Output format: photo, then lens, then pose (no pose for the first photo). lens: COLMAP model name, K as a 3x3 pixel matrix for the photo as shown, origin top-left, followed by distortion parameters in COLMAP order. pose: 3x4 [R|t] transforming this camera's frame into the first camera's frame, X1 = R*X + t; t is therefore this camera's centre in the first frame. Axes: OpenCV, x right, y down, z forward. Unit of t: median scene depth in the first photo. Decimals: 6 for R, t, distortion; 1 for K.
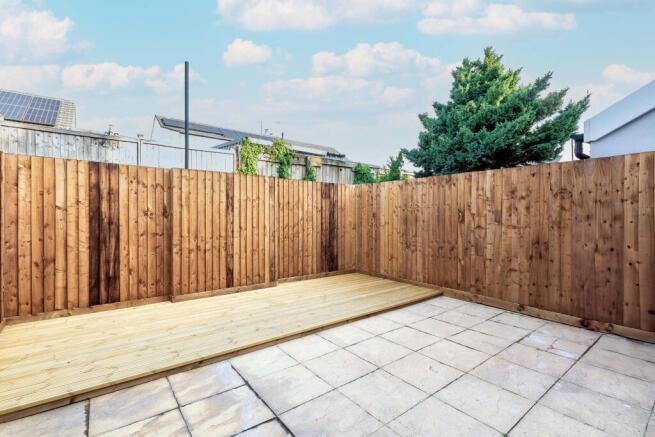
lens RADIAL K [[304.7, 0, 325.0], [0, 304.7, 214.8], [0, 0, 1]] dist [0.001395, 0.000264]
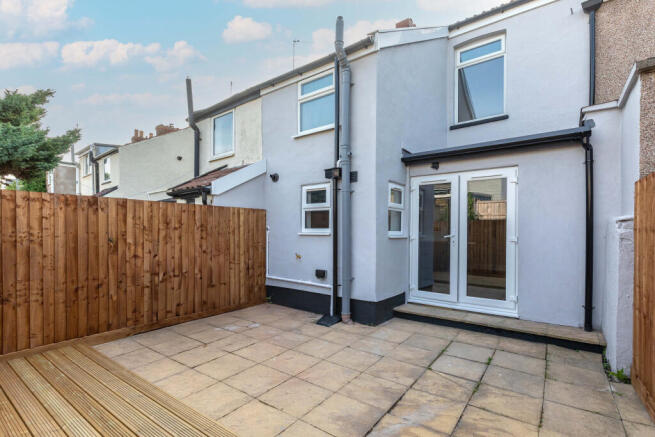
lens RADIAL K [[317.4, 0, 289.8], [0, 317.4, 233.8], [0, 0, 1]] dist [0.001793, 0.000220]
pose [[-0.221607, -0.011879, 0.975064, -0.616518], [0.002861, 0.999914, 0.012831, -0.046559], [-0.975132, 0.005633, -0.221554, 0.768499]]
